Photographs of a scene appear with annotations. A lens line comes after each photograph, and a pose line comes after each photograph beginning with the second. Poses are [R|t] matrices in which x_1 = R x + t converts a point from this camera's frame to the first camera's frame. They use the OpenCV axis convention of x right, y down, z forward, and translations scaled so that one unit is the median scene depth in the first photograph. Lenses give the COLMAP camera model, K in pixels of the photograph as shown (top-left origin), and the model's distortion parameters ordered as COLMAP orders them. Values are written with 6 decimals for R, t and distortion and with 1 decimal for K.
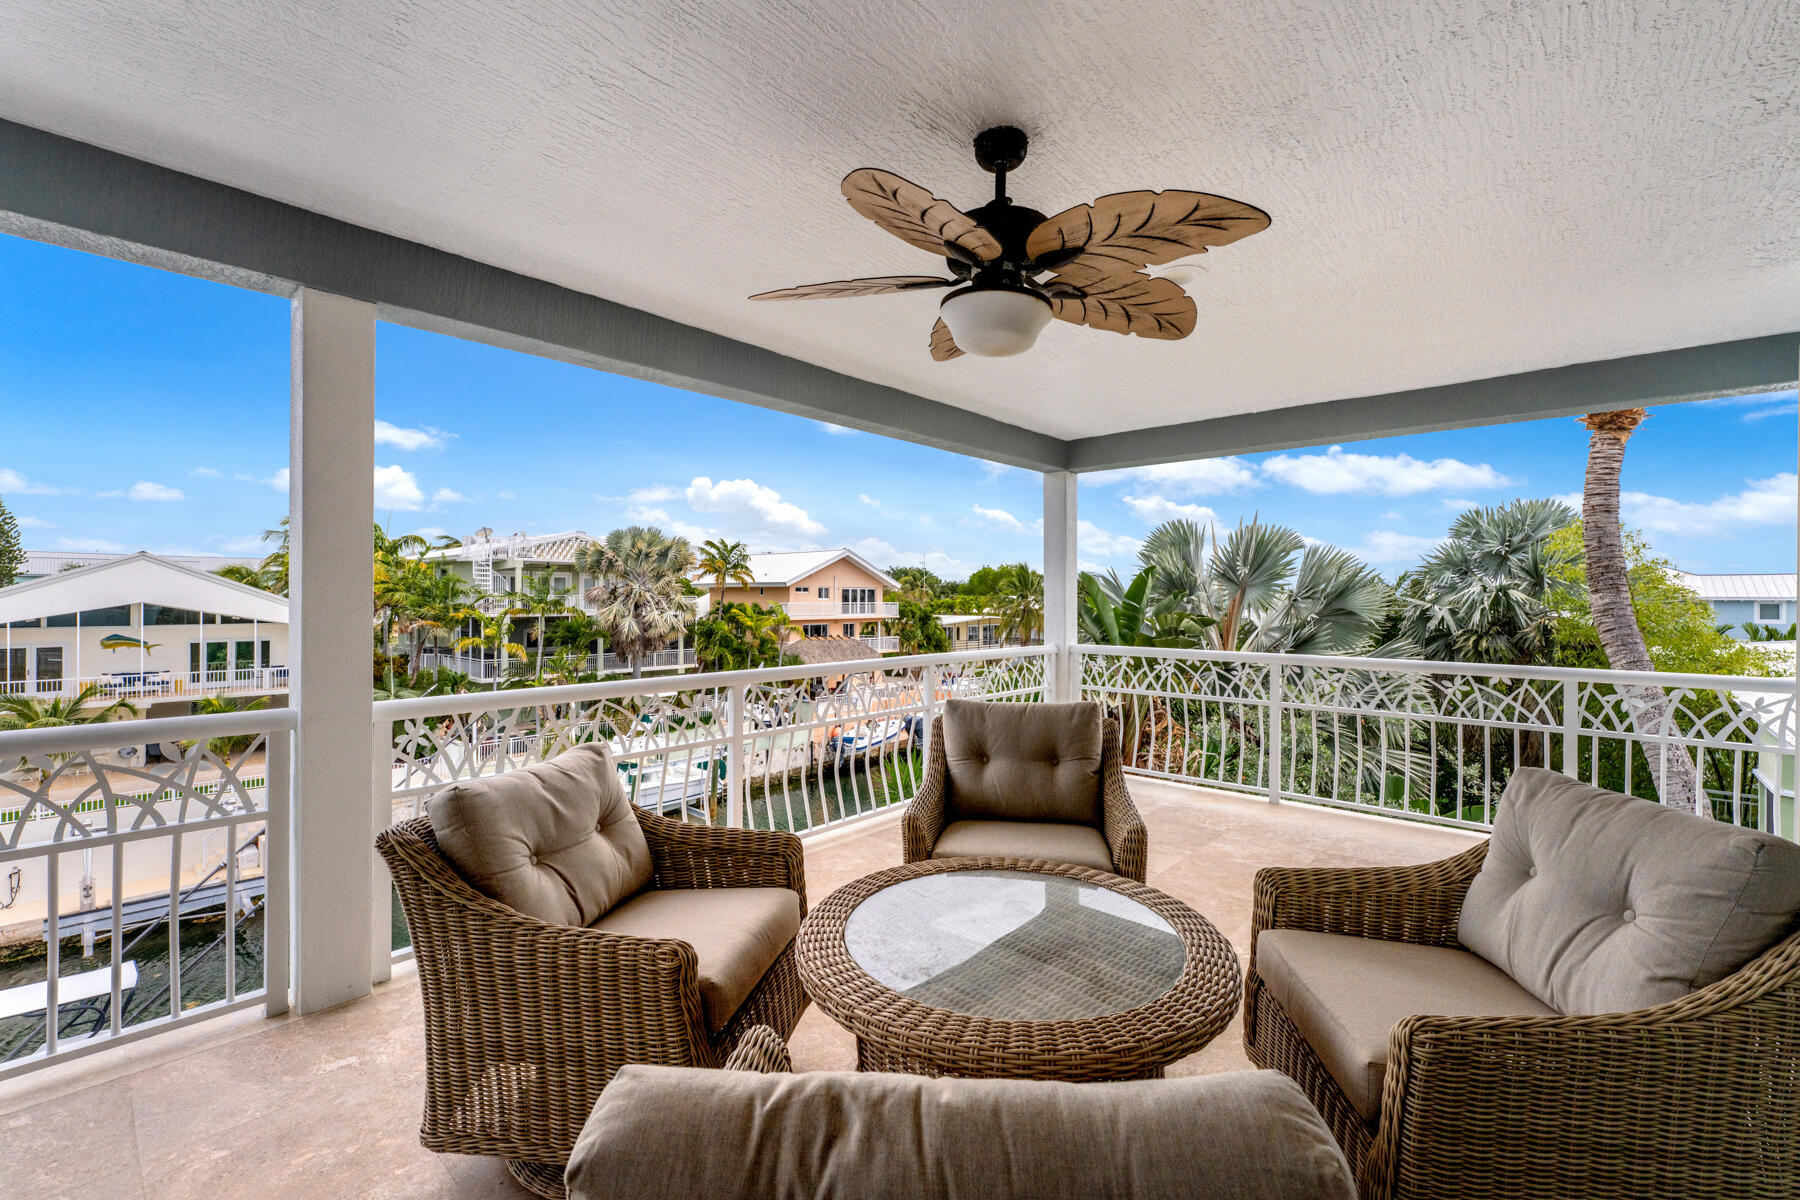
lens RADIAL K [[772.0, 0, 892.5], [0, 772.0, 596.9], [0, 0, 1]] dist [-0.000879, -0.000077]
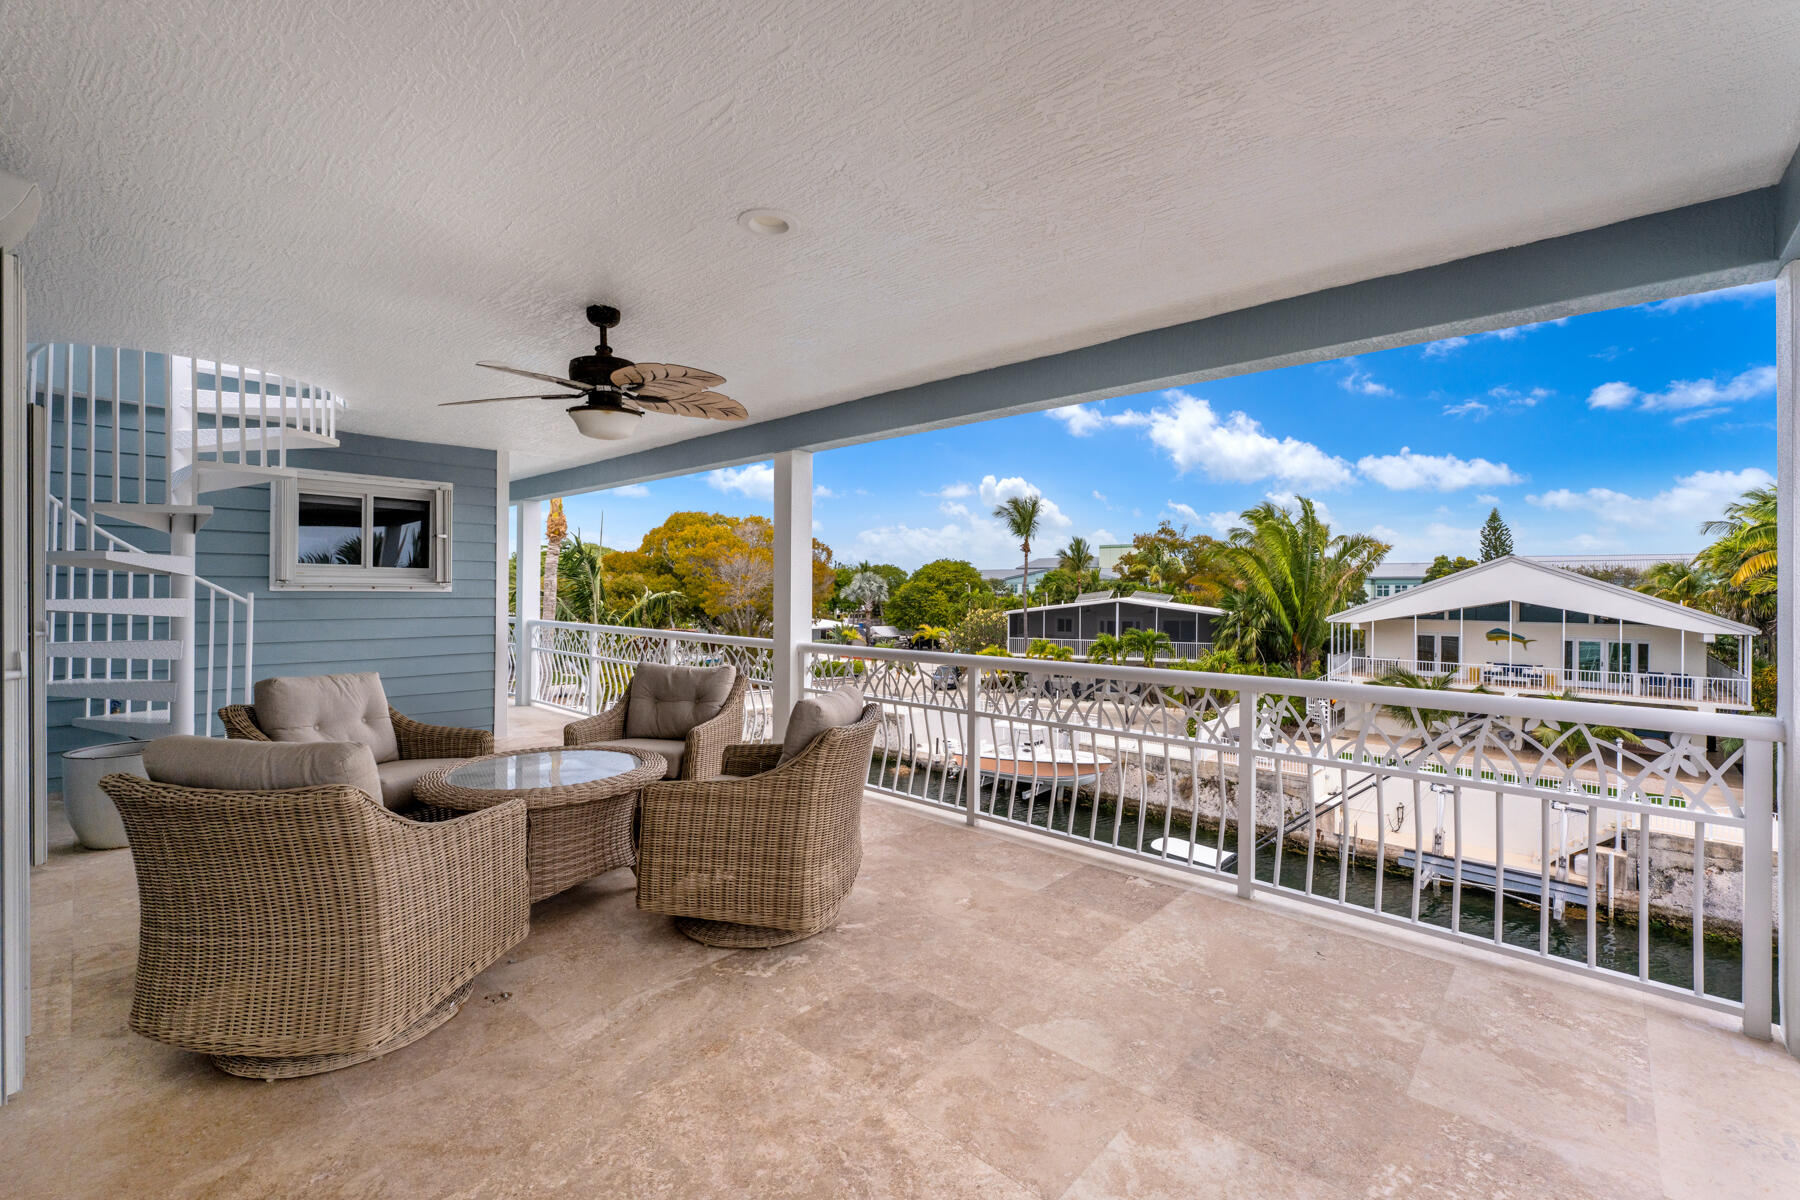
lens RADIAL K [[772.0, 0, 892.3], [0, 772.0, 592.9], [0, 0, 1]] dist [-0.000879, -0.000077]
pose [[-0.013053, 0.003073, -0.999910, 0.141109], [-0.008454, 0.999959, 0.003184, -0.000020], [0.999879, 0.008494, -0.013026, 0.131184]]
